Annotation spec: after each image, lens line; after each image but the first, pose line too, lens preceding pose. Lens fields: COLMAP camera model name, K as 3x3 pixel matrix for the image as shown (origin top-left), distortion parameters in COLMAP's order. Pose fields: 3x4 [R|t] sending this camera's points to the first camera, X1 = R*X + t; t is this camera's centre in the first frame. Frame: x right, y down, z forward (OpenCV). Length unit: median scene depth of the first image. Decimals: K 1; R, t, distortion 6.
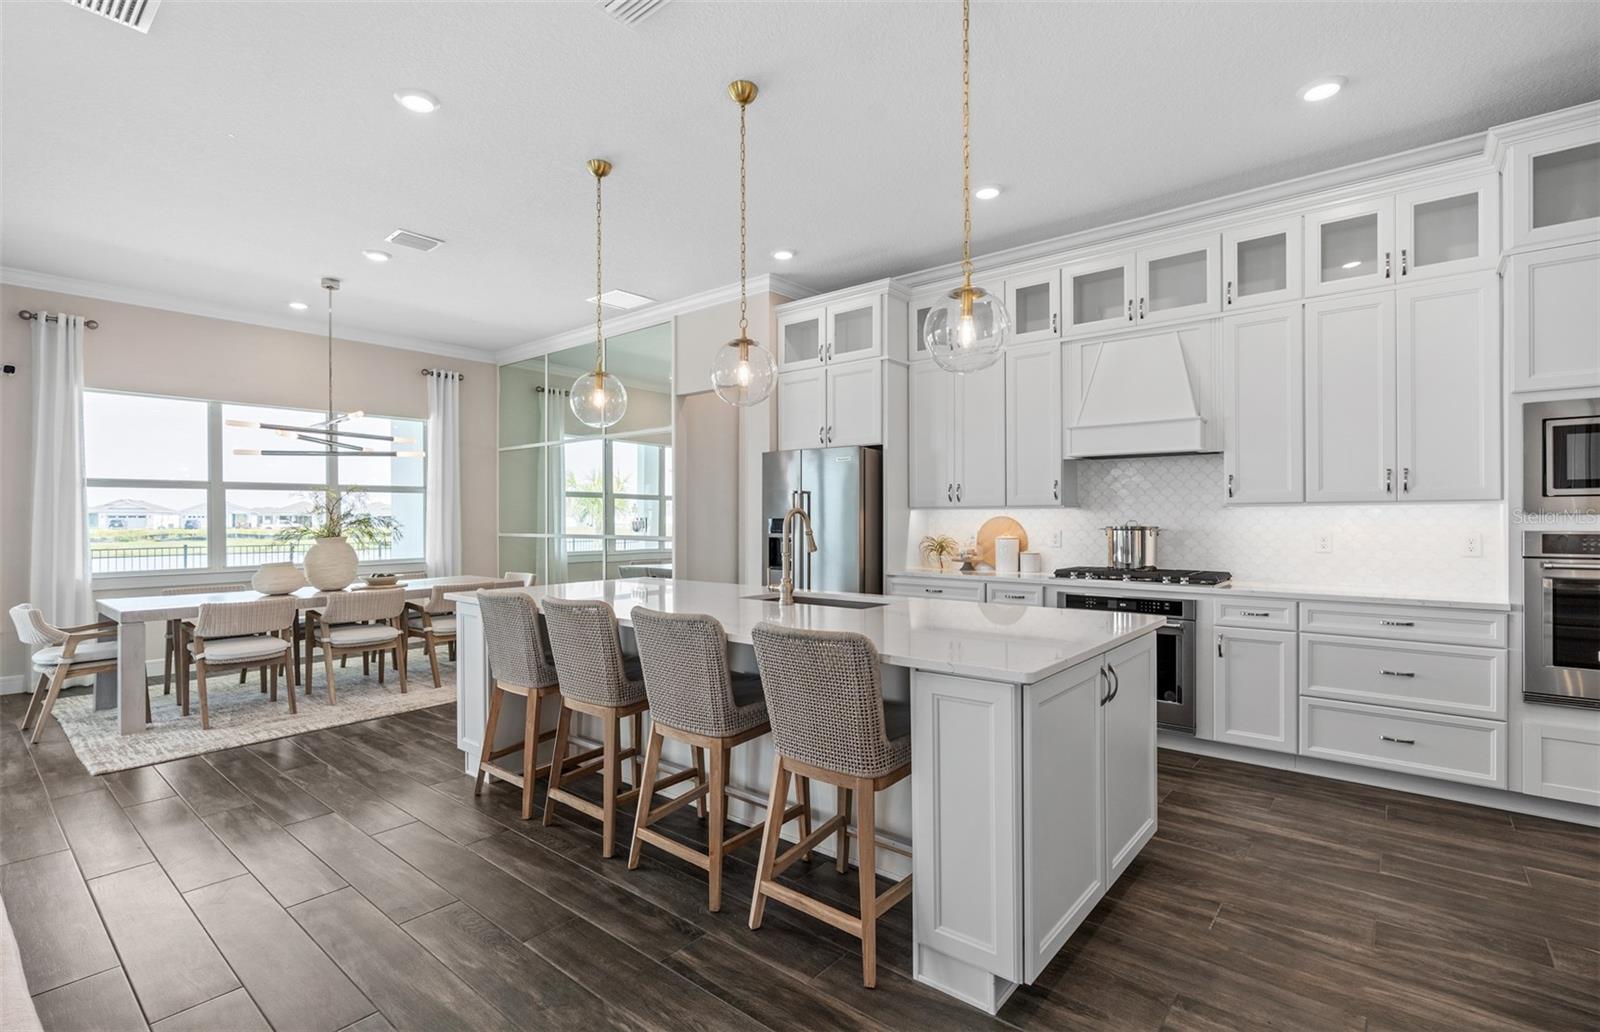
lens RADIAL K [[735.0, 0, 800.0], [0, 735.0, 516.0], [0, 0, 1]] dist [-0.004975, -0.000332]
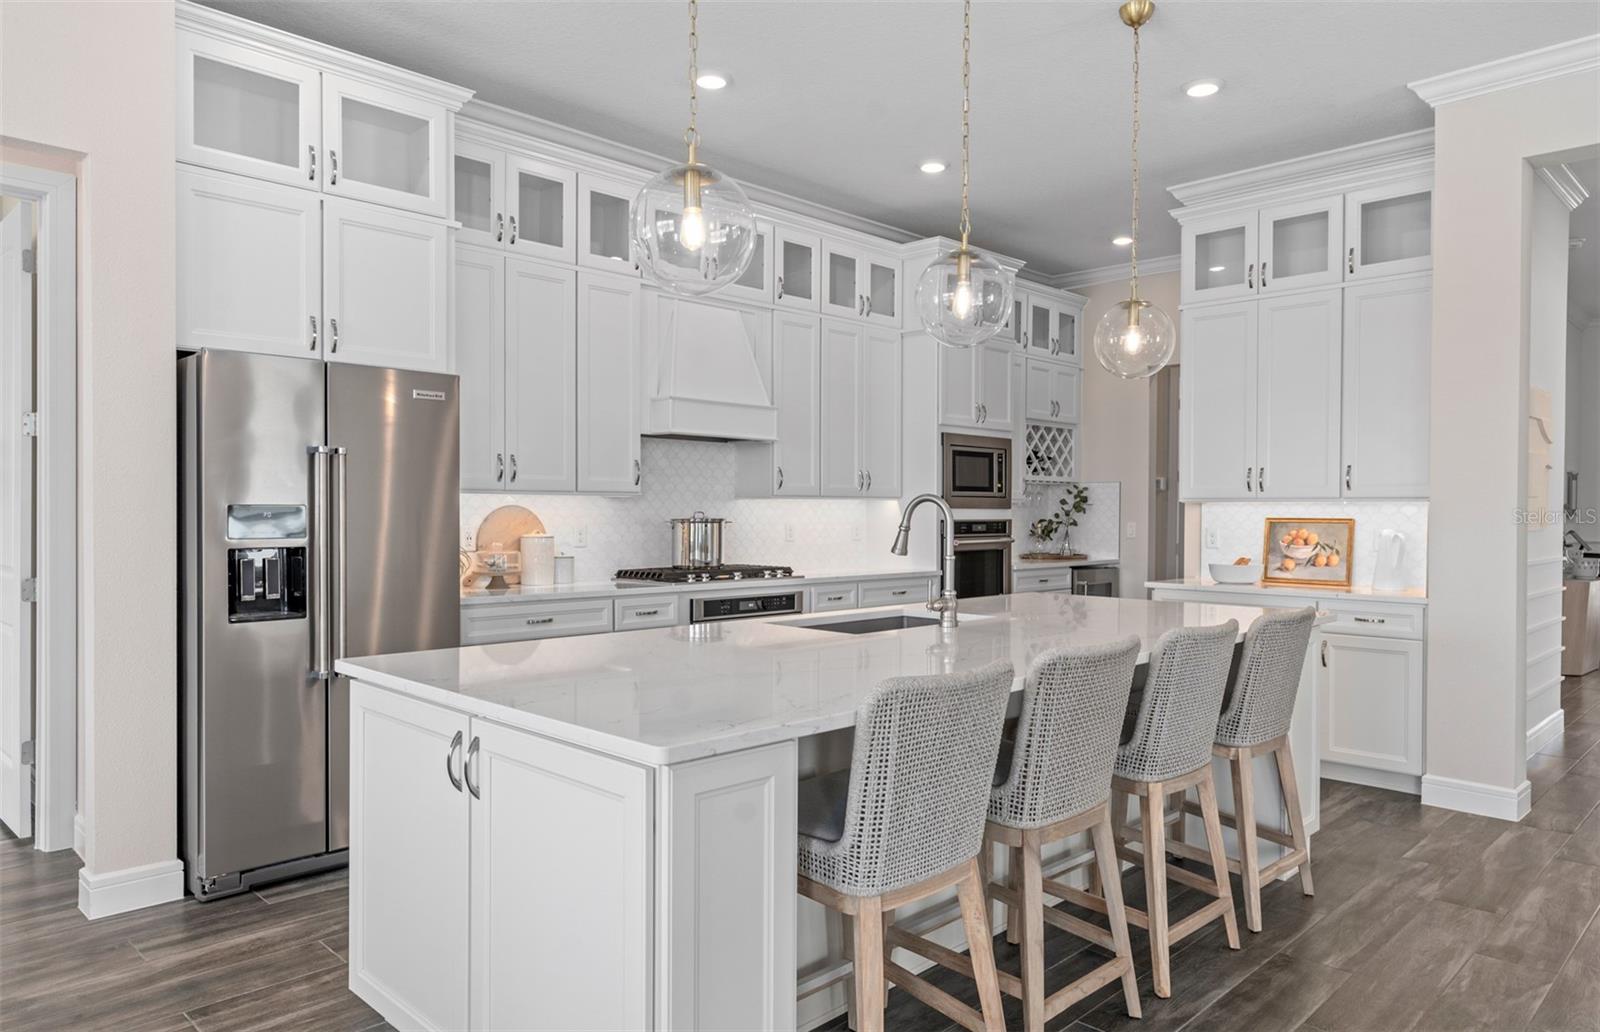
lens RADIAL K [[1032.9, 0, 803.3], [0, 1032.9, 521.8], [0, 0, 1]] dist [-0.002944, 0.001926]
pose [[0.091358, -0.008750, 0.995780, -1.022888], [-0.008860, 0.999915, 0.009599, 0.006937], [-0.995779, -0.009700, 0.091273, 1.023583]]
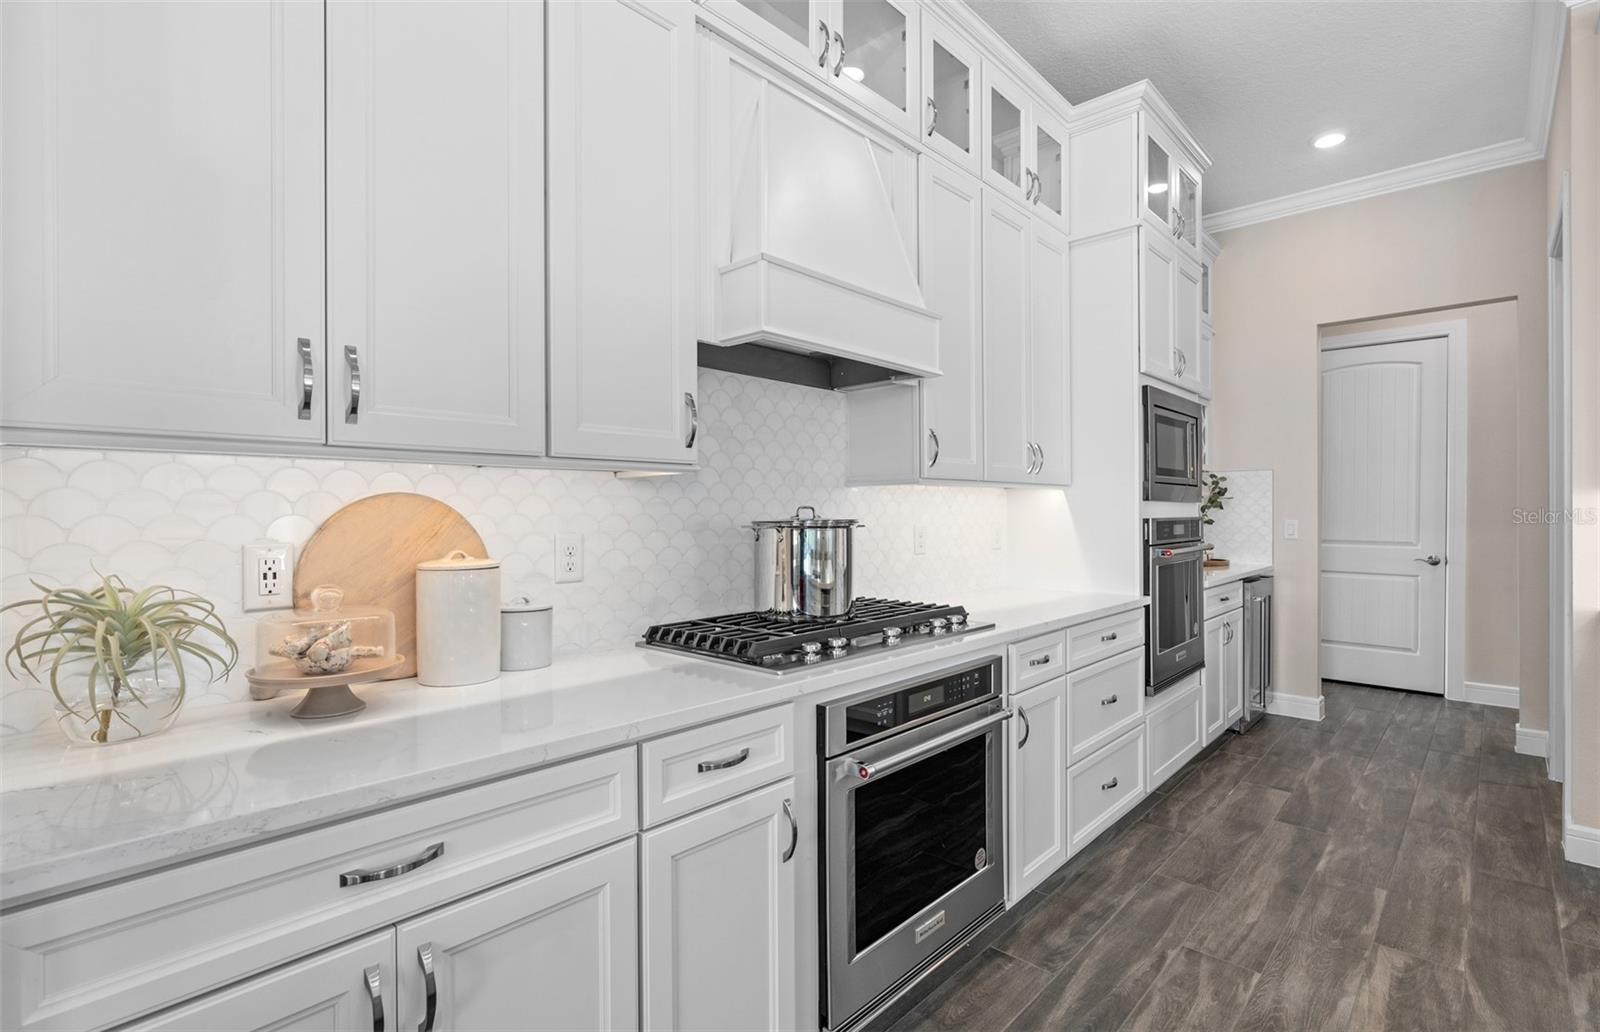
lens RADIAL K [[738.1, 0, 800.0], [0, 738.1, 516.0], [0, 0, 1]] dist [-0.002566, 0.000068]
pose [[0.066627, -0.002540, 0.997775, -0.004158], [0.000848, 0.999997, 0.002489, 0.014053], [-0.997778, 0.000681, 0.066629, 1.304654]]
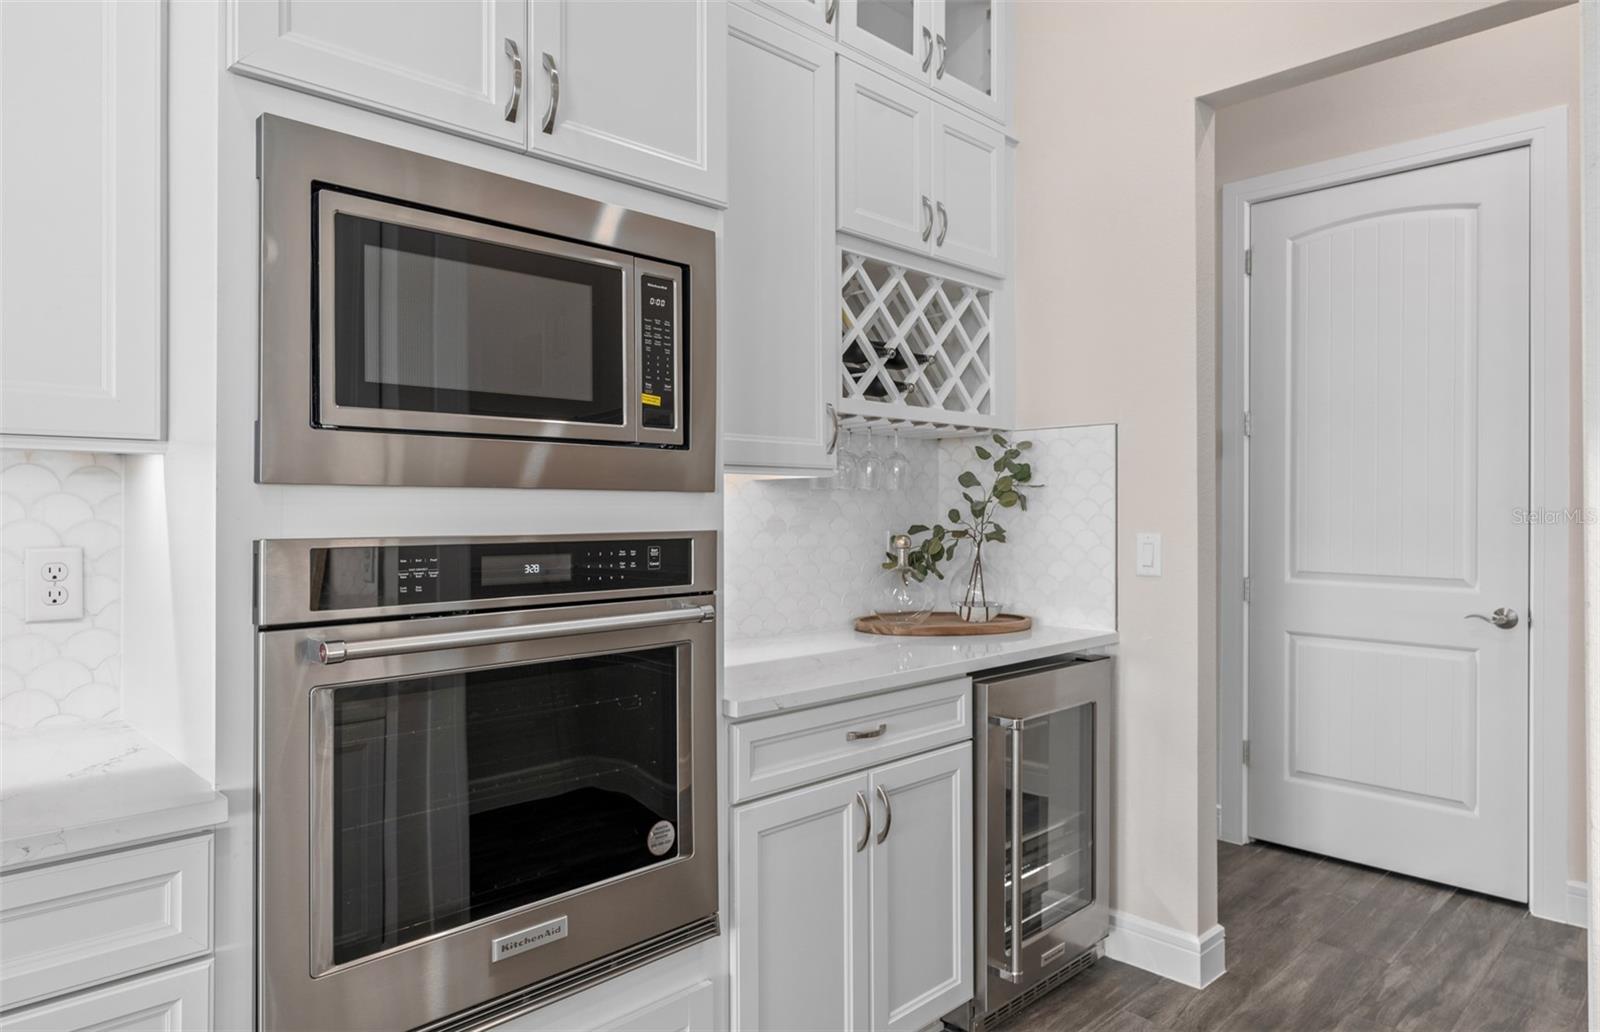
lens RADIAL K [[962.0, 0, 799.2], [0, 962.0, 505.5], [0, 0, 1]] dist [0.004554, 0.000545]
pose [[0.102613, 0.009256, 0.994678, 0.583610], [-0.000728, 0.999957, -0.009230, 0.009469], [-0.994721, 0.000223, 0.102615, 0.696586]]
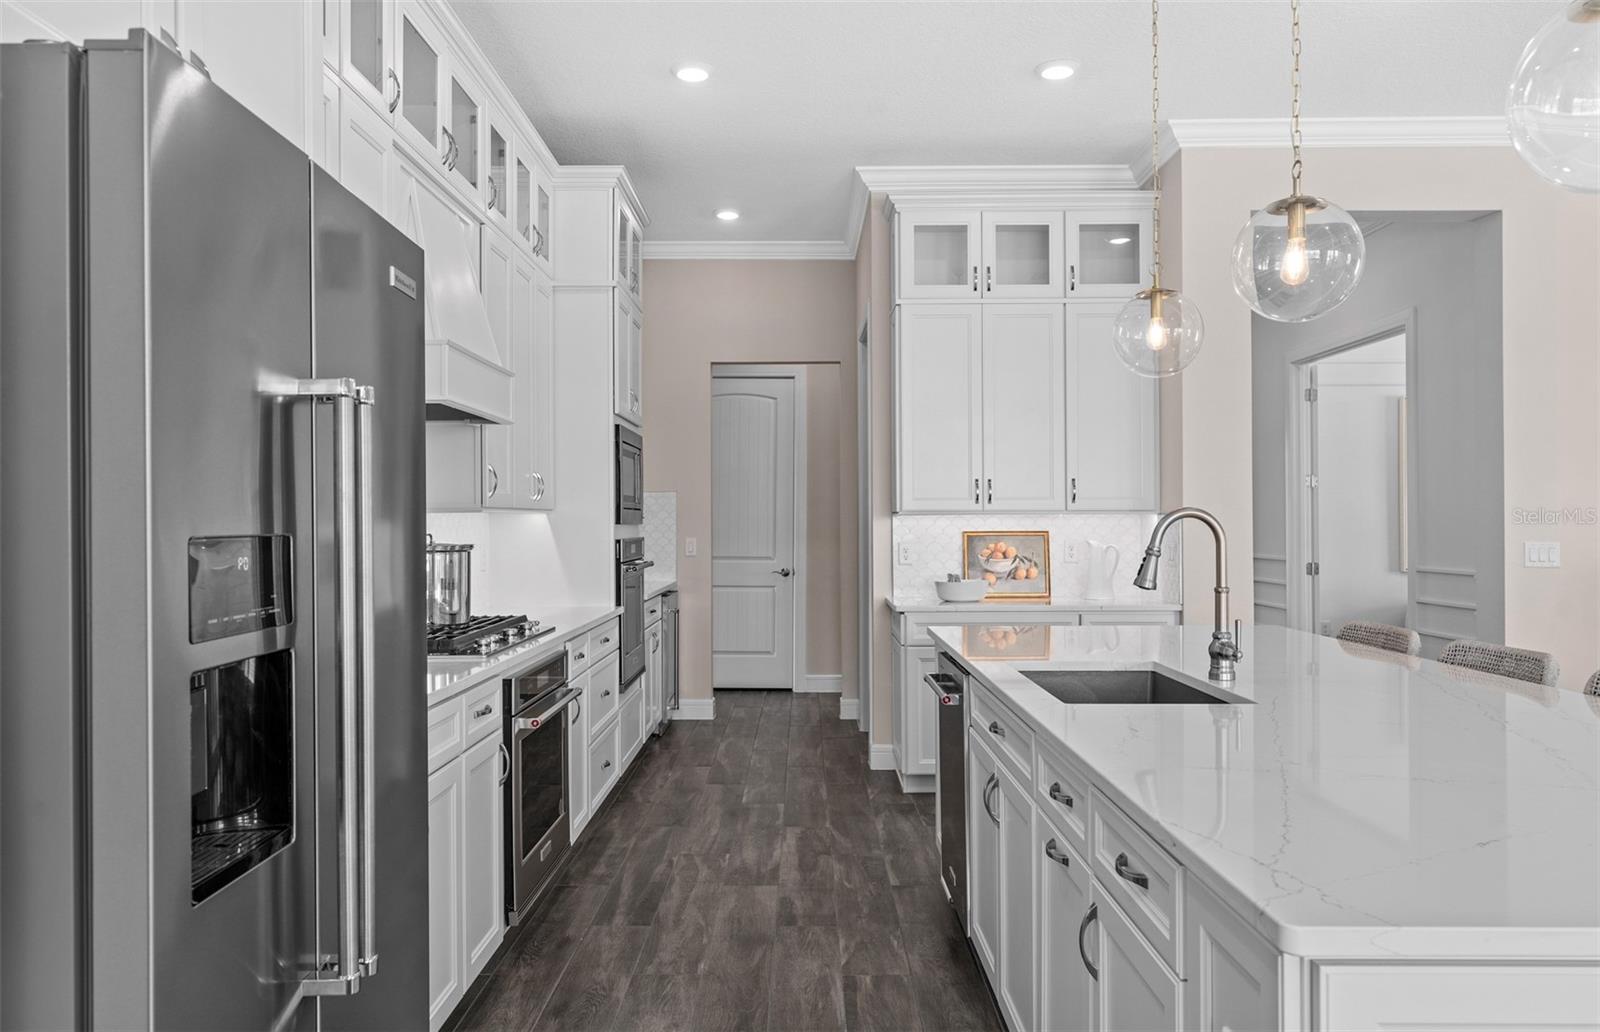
lens RADIAL K [[1119.6, 0, 800.0], [0, 1119.6, 516.0], [0, 0, 1]] dist [0.005852, 0.000908]
pose [[-0.634833, 0.007787, 0.772610, -0.464130], [0.001794, 0.999961, -0.008605, 0.000512], [-0.772647, -0.004076, -0.634822, 1.751221]]
